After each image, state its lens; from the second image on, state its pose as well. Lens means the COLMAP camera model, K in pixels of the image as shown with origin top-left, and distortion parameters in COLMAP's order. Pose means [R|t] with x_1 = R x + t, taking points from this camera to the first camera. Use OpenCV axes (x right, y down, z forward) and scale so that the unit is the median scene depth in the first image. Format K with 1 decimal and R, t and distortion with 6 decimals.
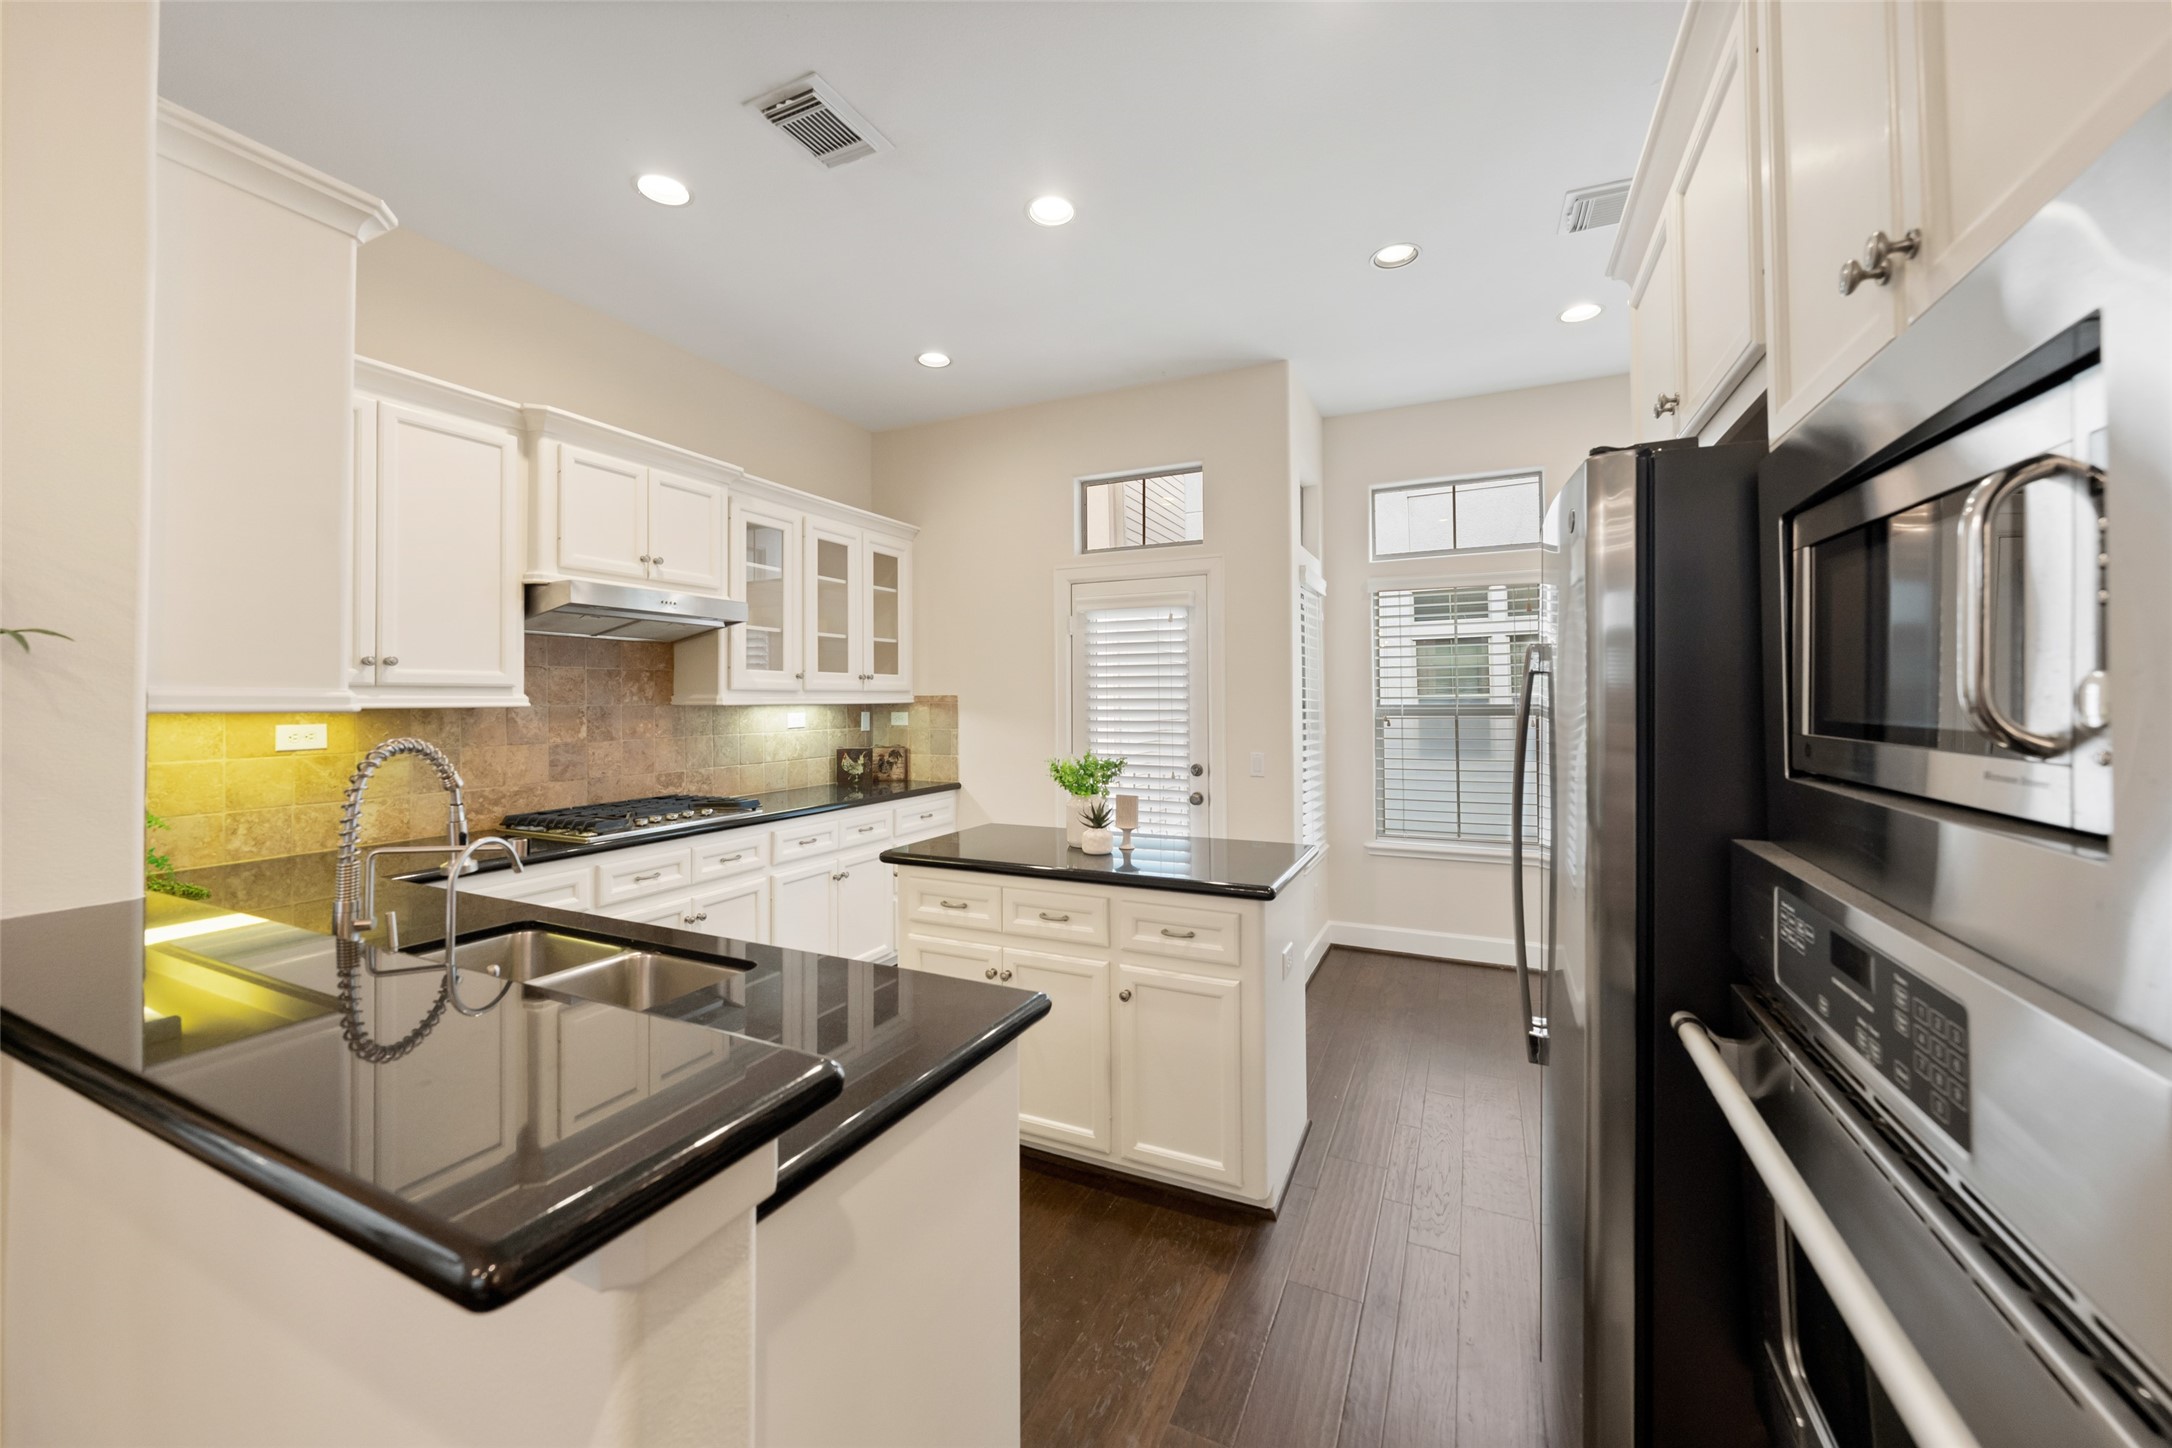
lens RADIAL K [[805.3, 0, 1100.6], [0, 805.3, 686.0], [0, 0, 1]] dist [-0.000983, 0.000217]
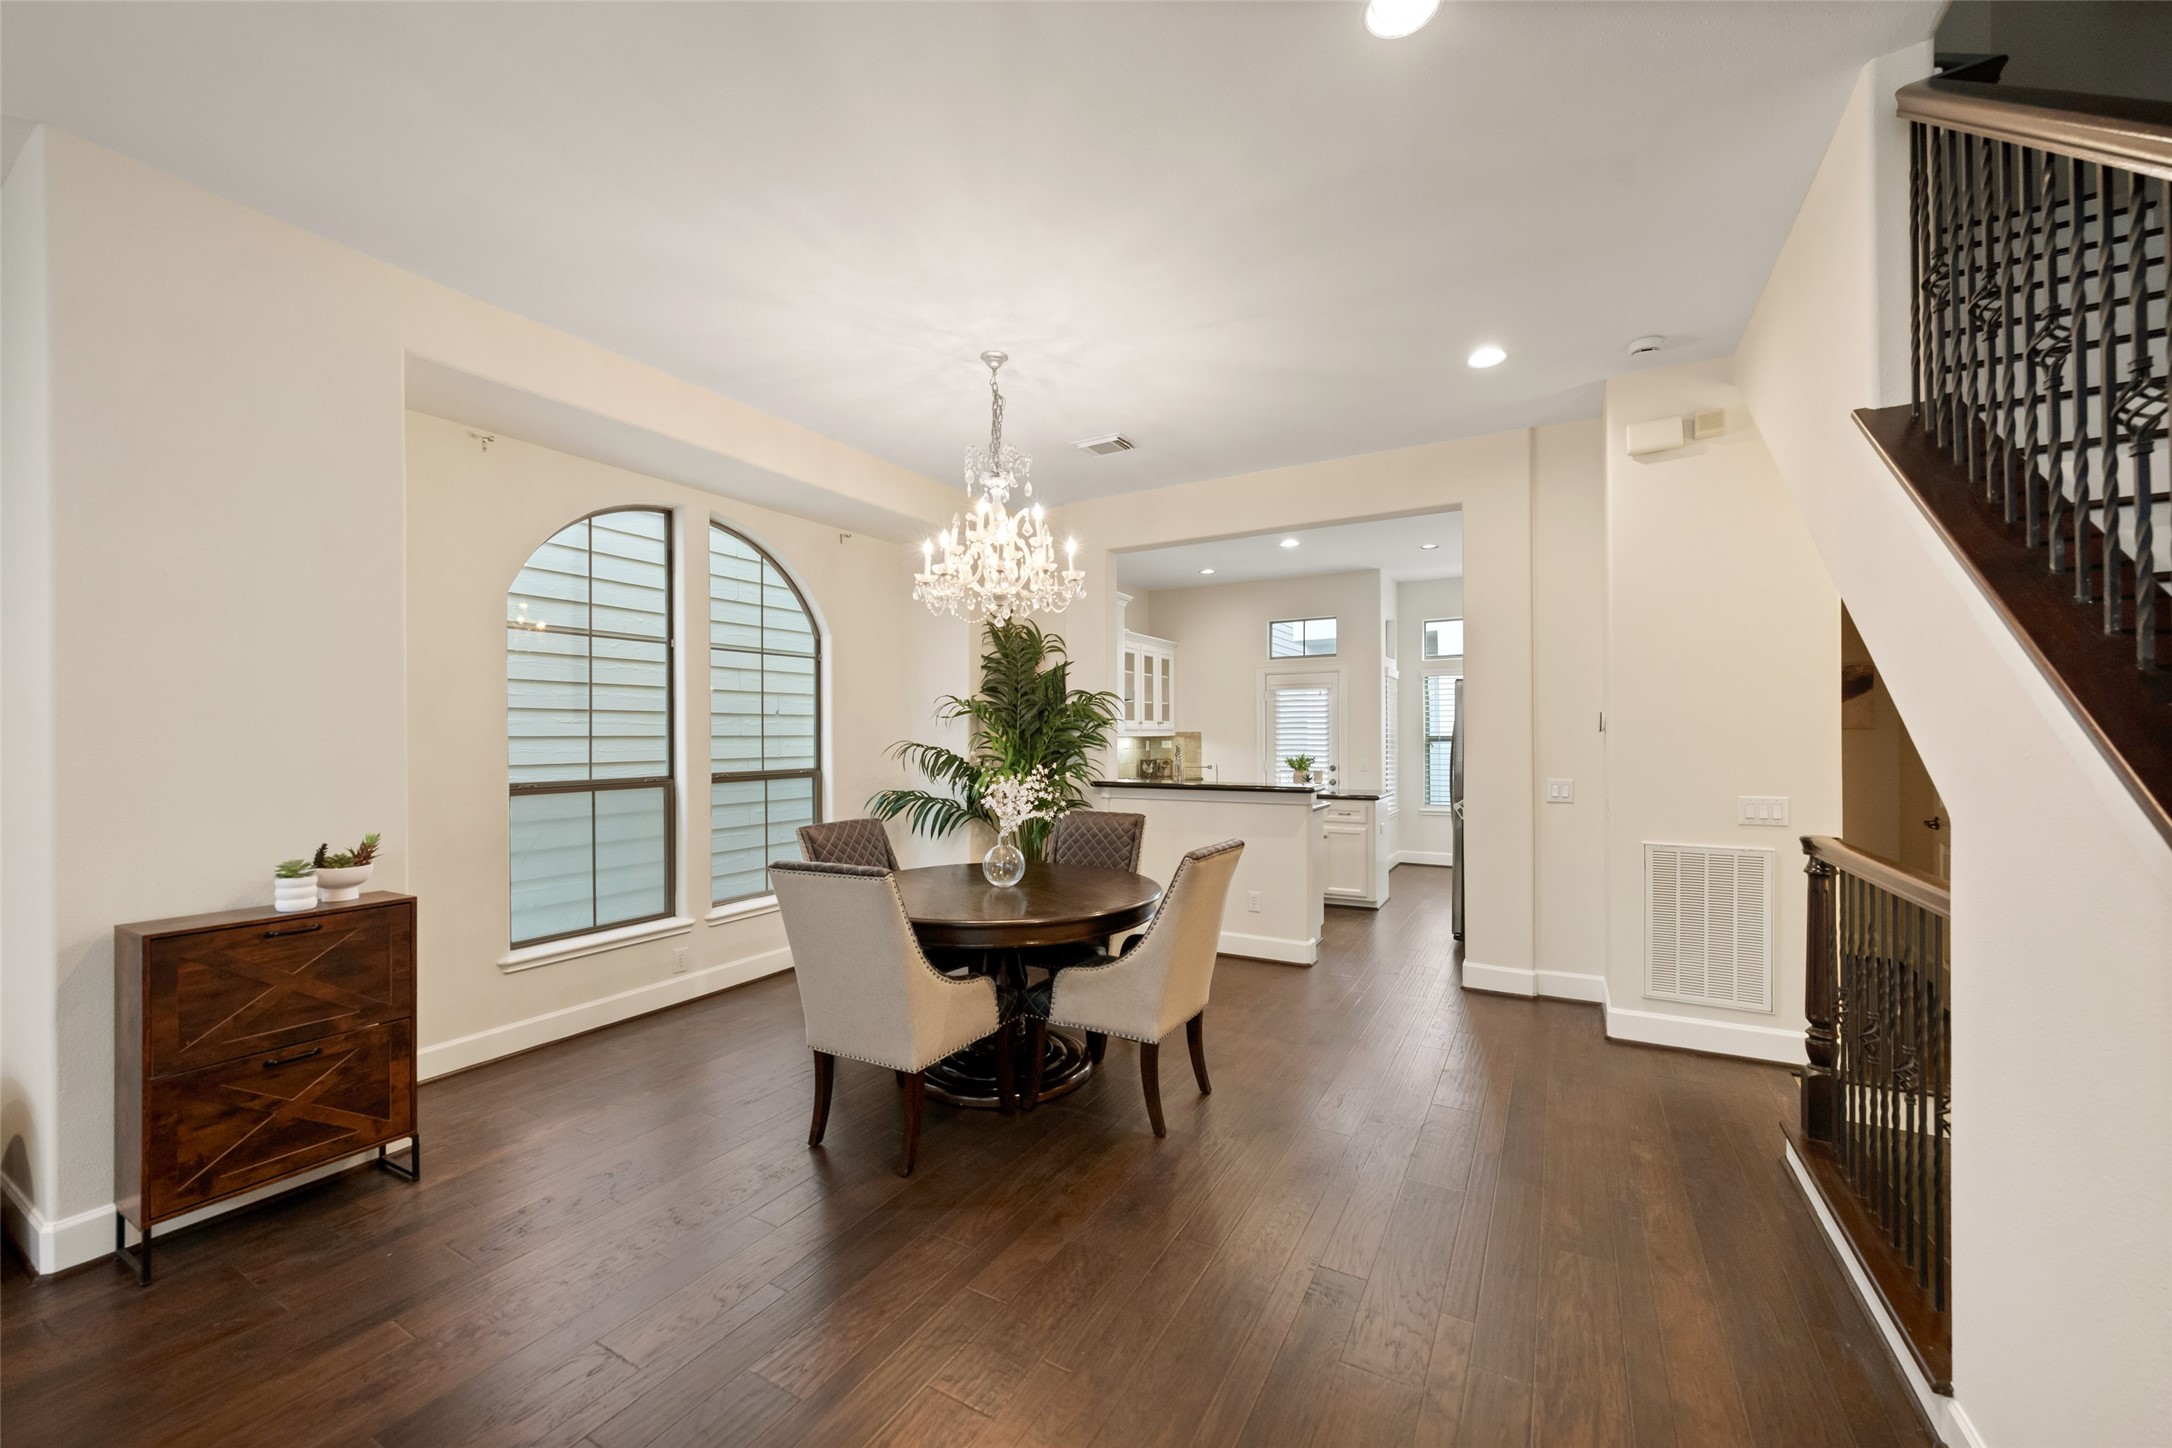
lens RADIAL K [[826.9, 0, 1101.2], [0, 826.9, 747.7], [0, 0, 1]] dist [0.001791, -0.000557]
pose [[0.997224, -0.001137, -0.074455, -0.308716], [0.003435, 0.999521, 0.030748, -0.013716], [0.074384, -0.030918, 0.996750, -1.124866]]
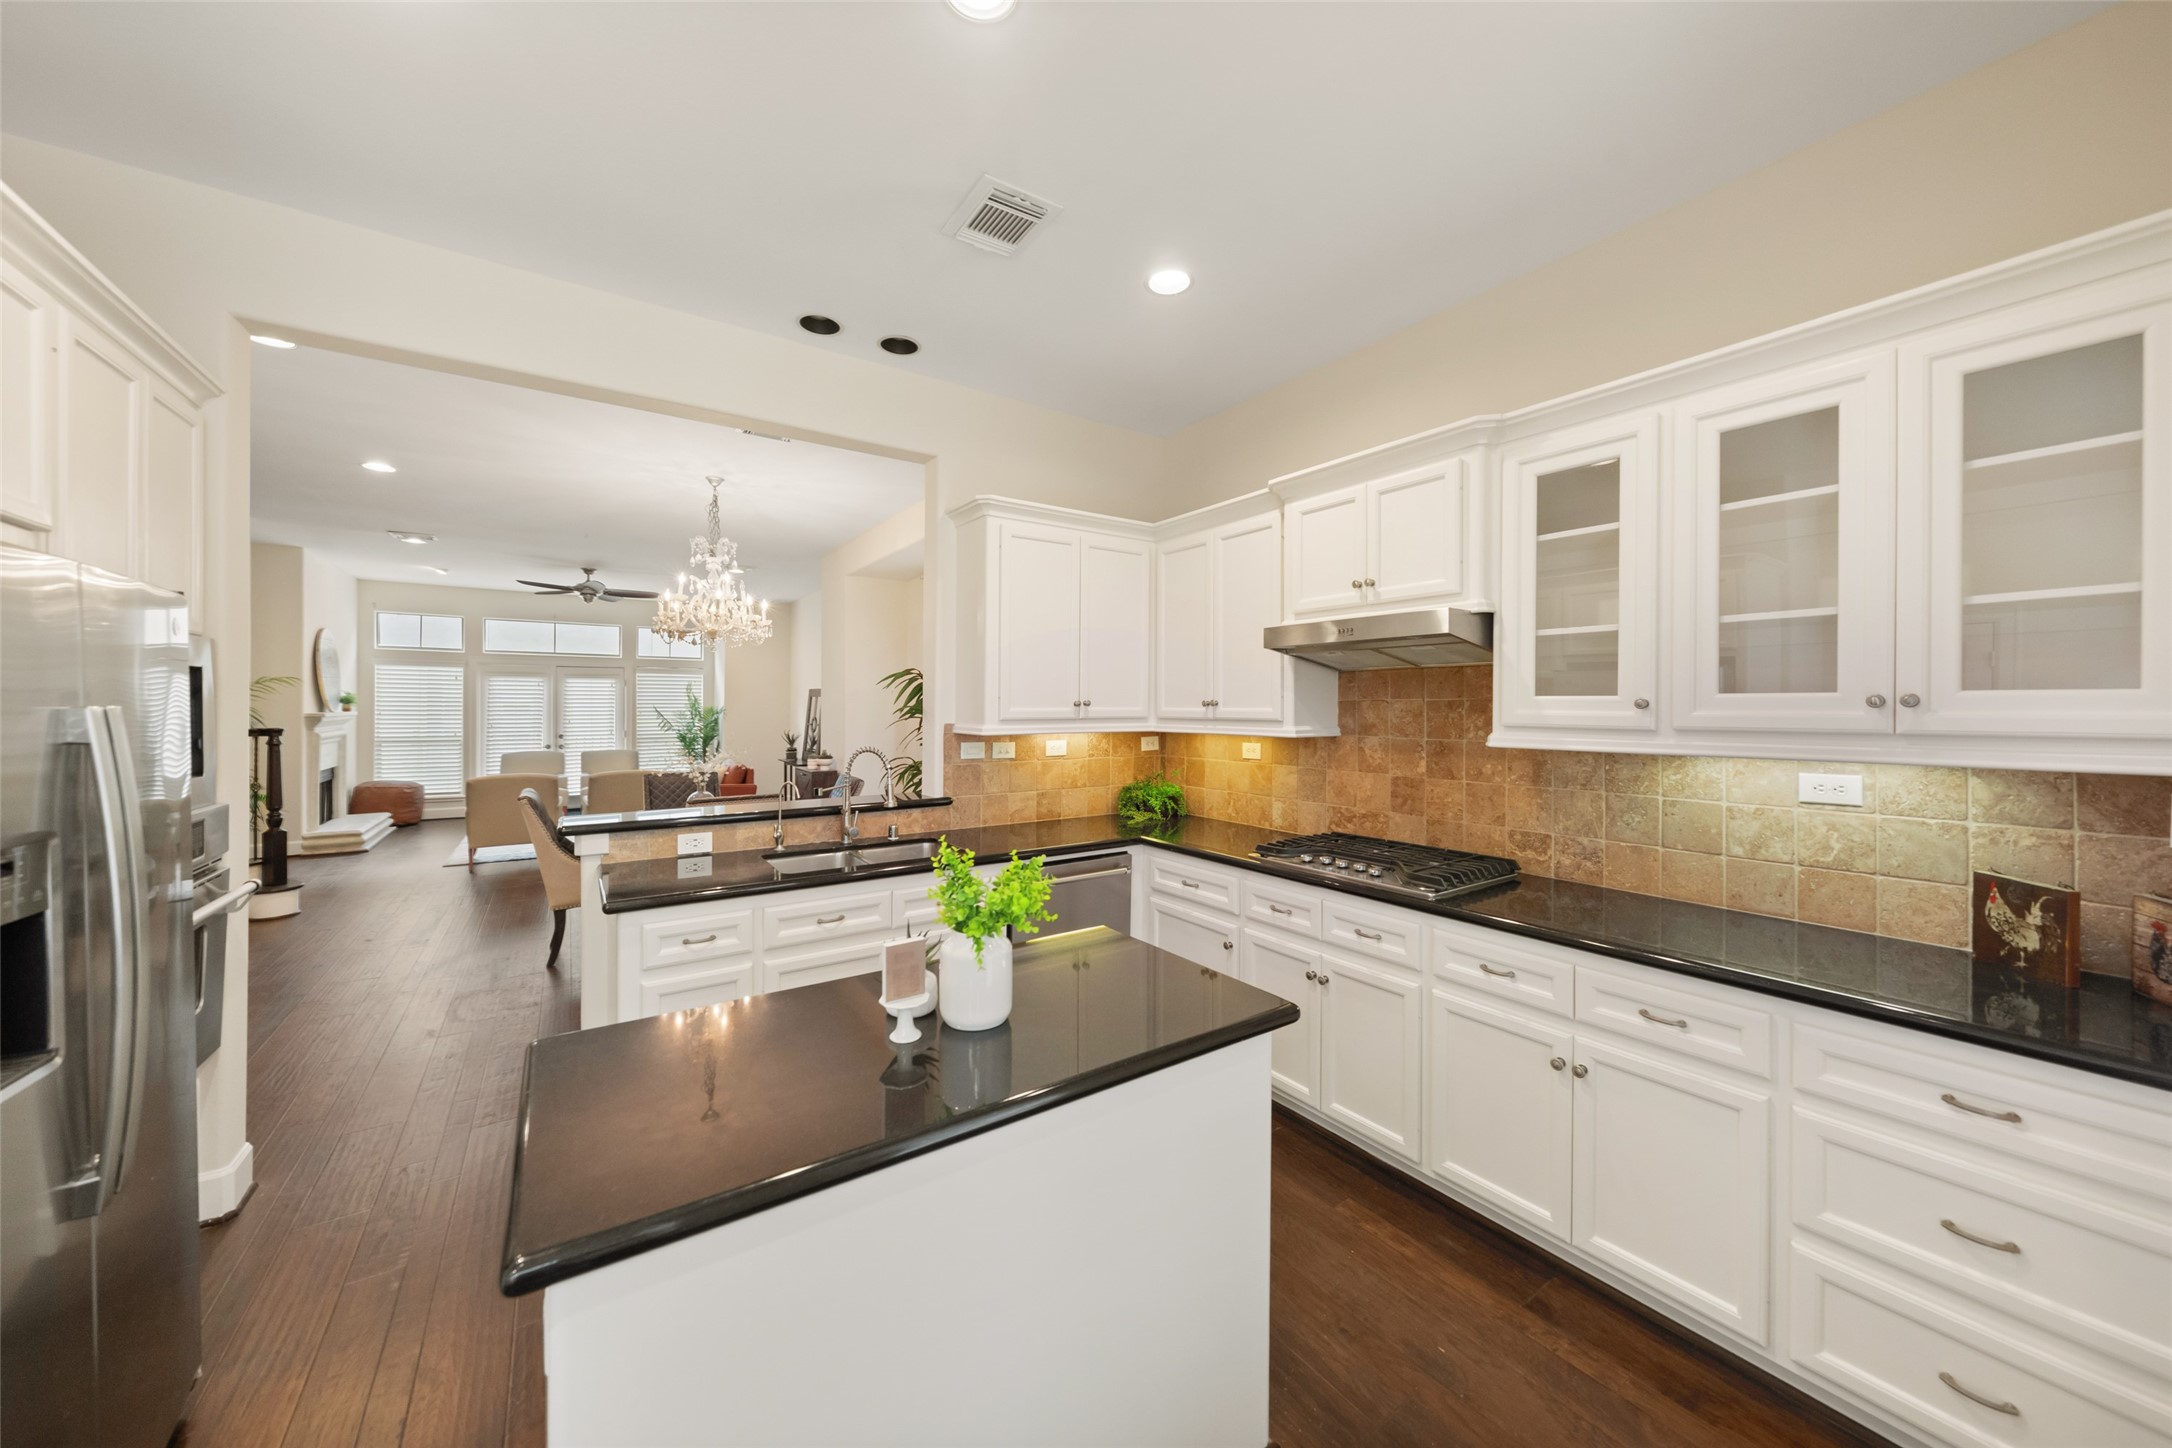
lens RADIAL K [[747.9, 0, 1082.5], [0, 747.9, 707.6], [0, 0, 1]] dist [-0.004059, 0.000736]
pose [[-0.510365, 0.005401, -0.859941, 0.267711], [0.013772, 0.999903, -0.001894, -0.014049], [0.859848, -0.012810, -0.510390, 0.905129]]
